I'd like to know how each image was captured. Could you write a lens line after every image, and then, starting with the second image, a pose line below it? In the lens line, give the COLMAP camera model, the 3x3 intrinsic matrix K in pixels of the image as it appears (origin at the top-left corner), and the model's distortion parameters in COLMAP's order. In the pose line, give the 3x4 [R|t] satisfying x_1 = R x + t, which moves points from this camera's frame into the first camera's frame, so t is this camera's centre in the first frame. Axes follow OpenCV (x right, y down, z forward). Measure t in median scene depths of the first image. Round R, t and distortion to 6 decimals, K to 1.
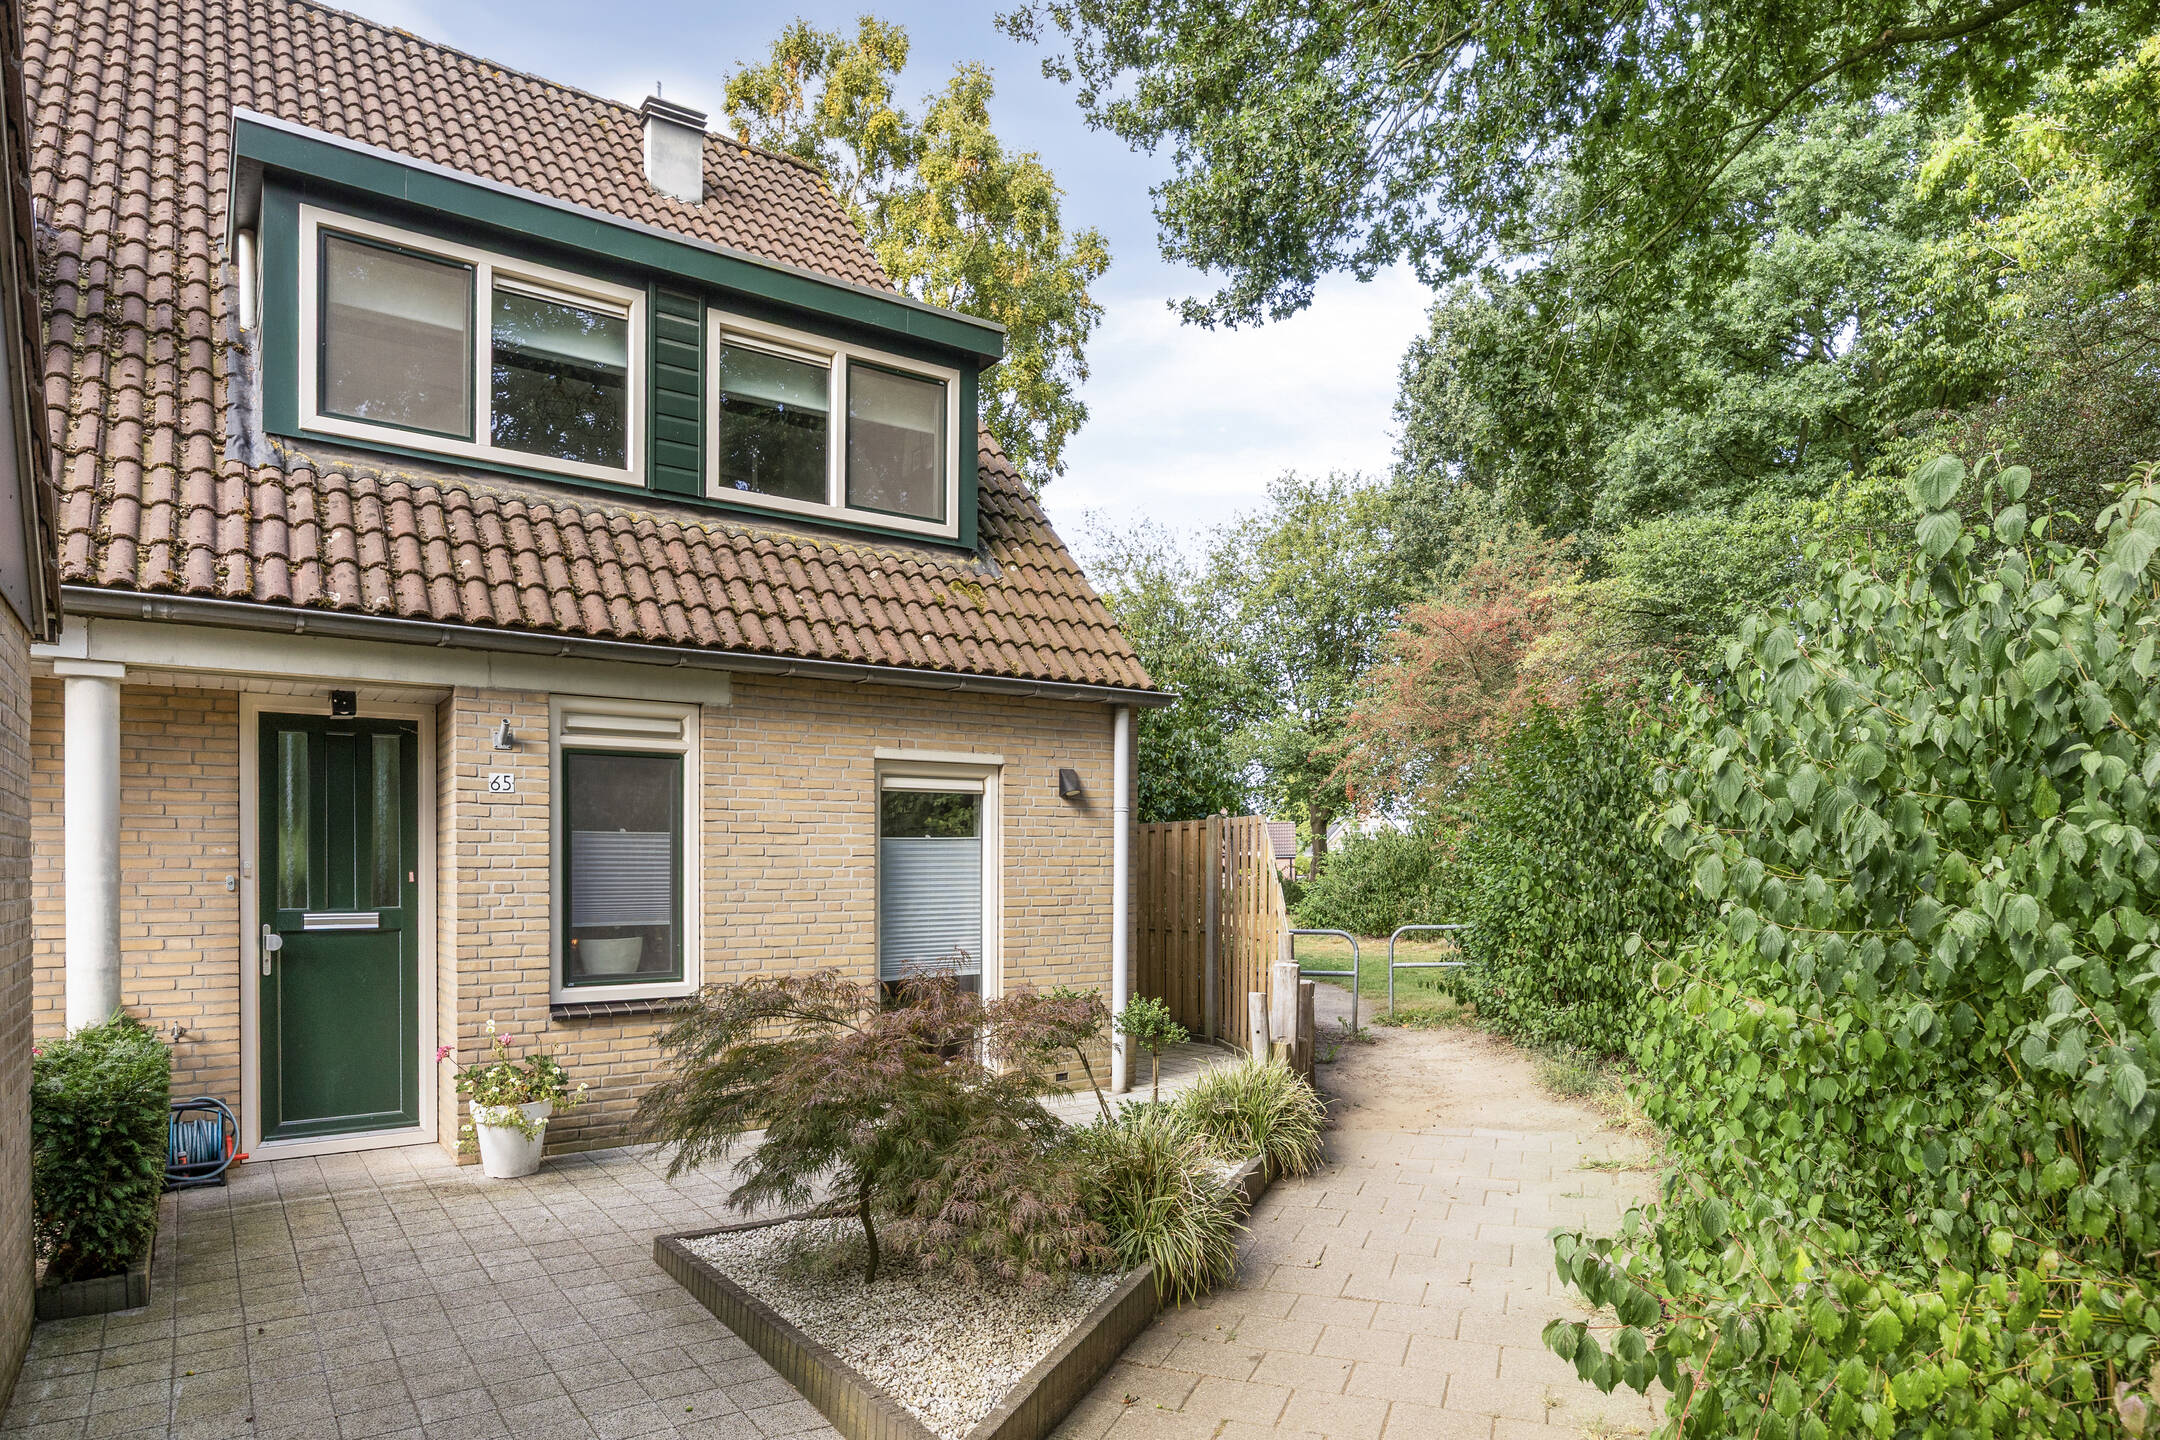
lens RADIAL K [[1202.1, 0, 1081.7], [0, 1202.1, 719.7], [0, 0, 1]] dist [-0.006459, -0.002138]
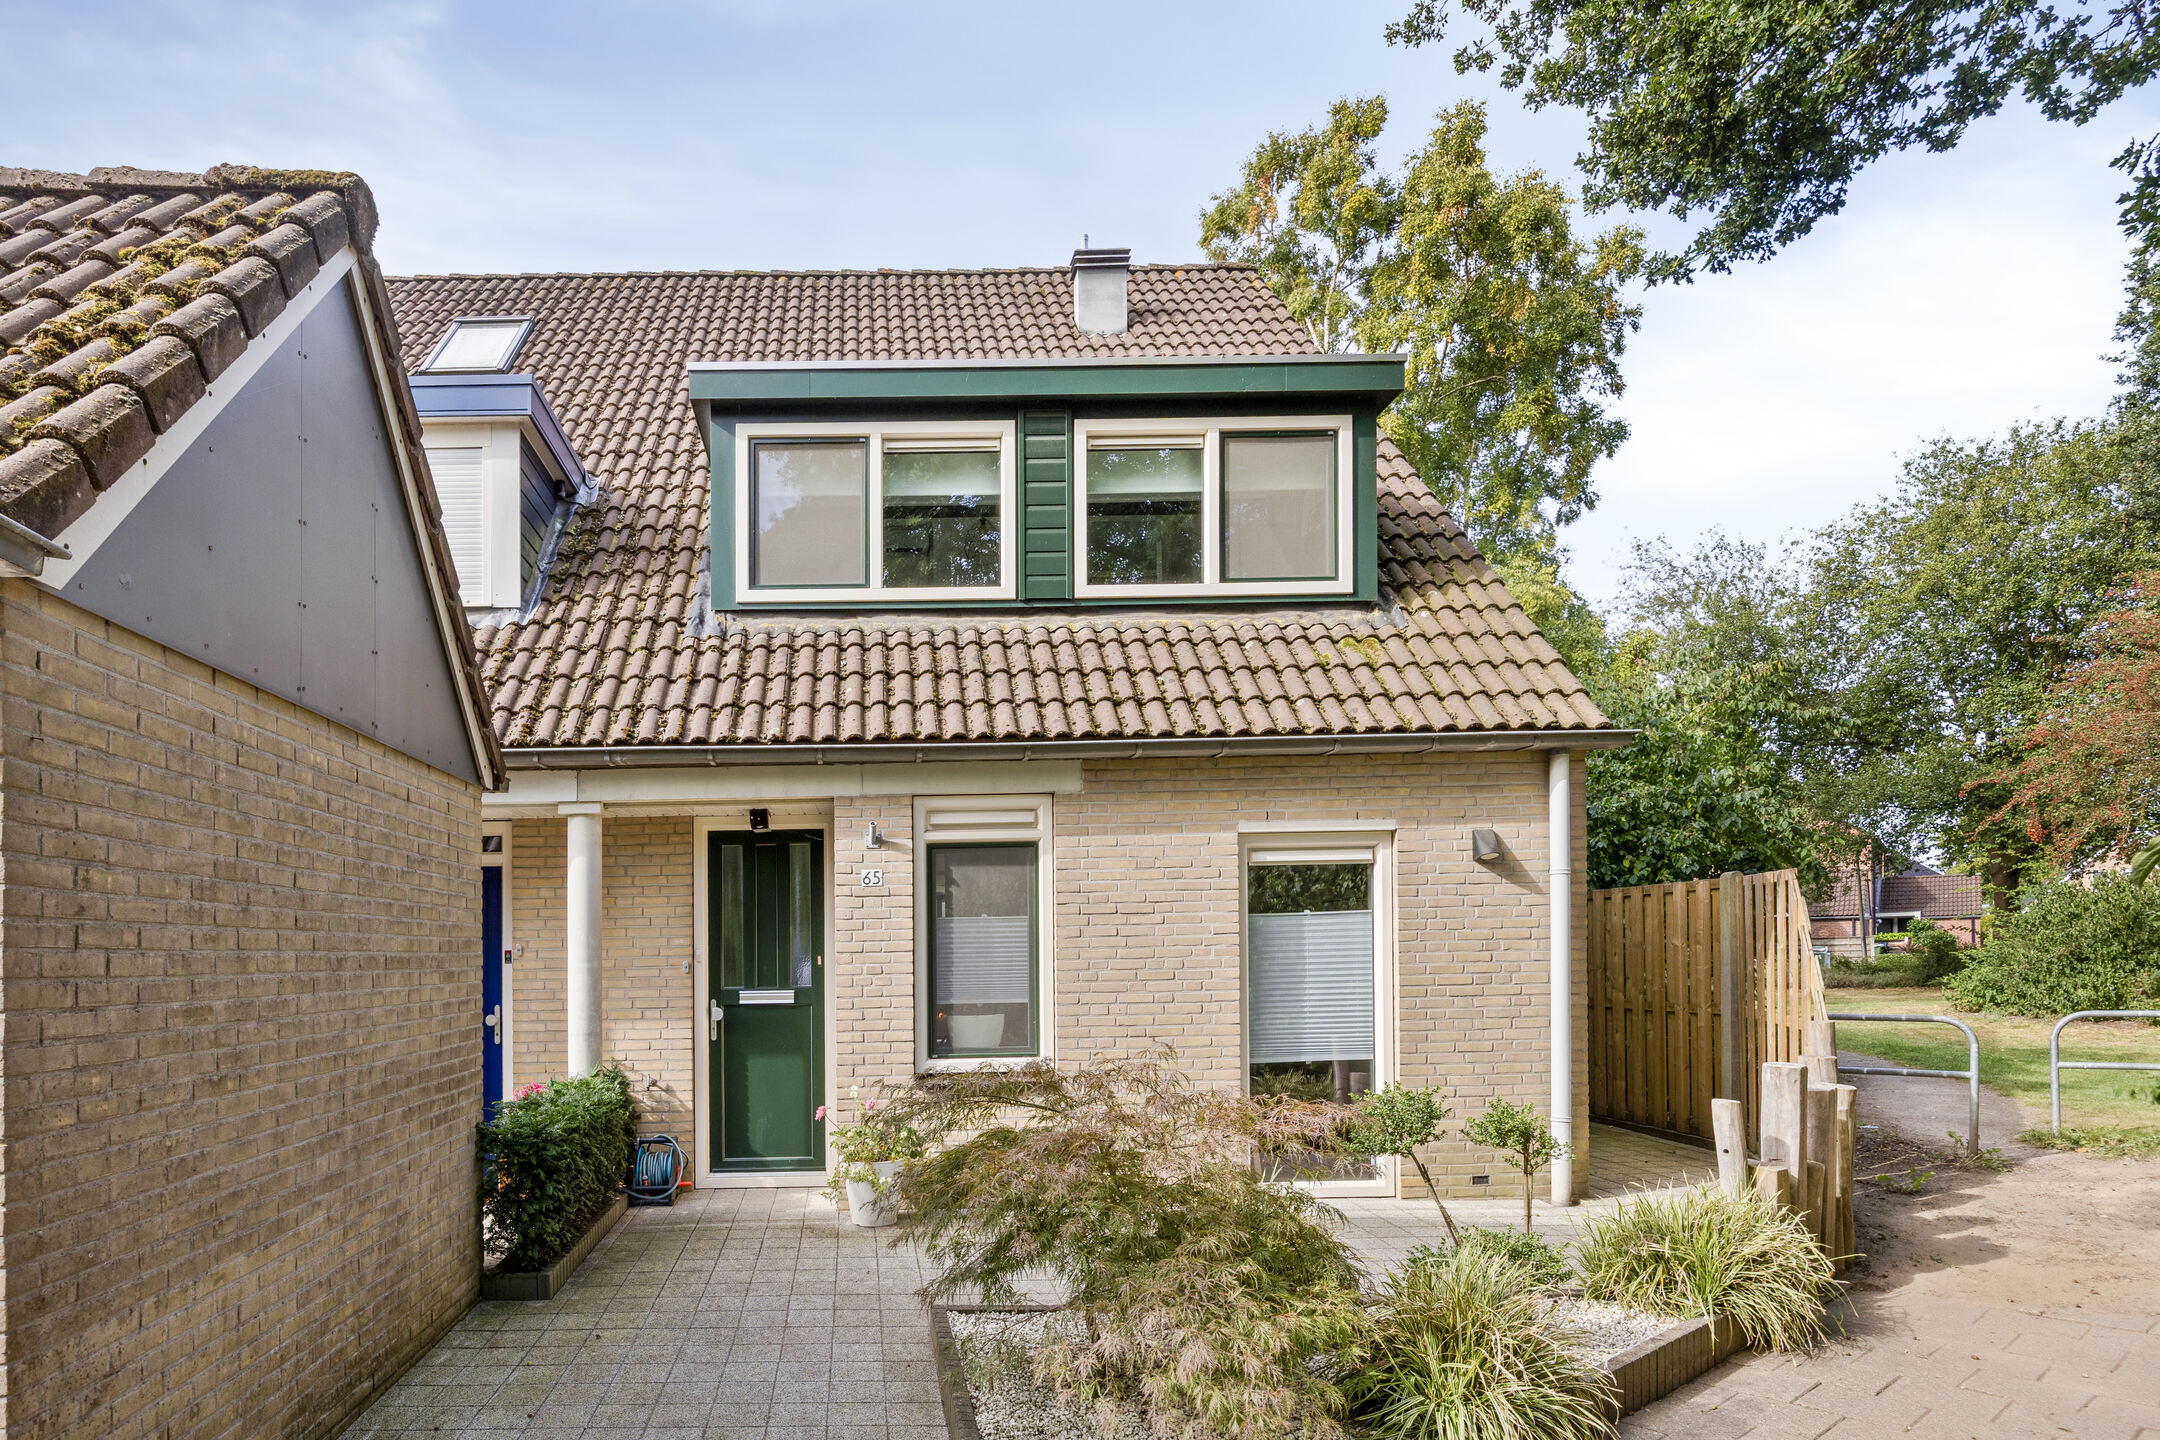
lens RADIAL K [[1066.2, 0, 1061.0], [0, 1066.2, 834.2], [0, 0, 1]] dist [-0.012794, 0.003898]
pose [[0.828652, -0.068904, -0.555507, 0.176078], [0.083837, 0.996478, 0.001458, 0.018806], [0.553450, -0.047780, 0.831511, 0.195855]]
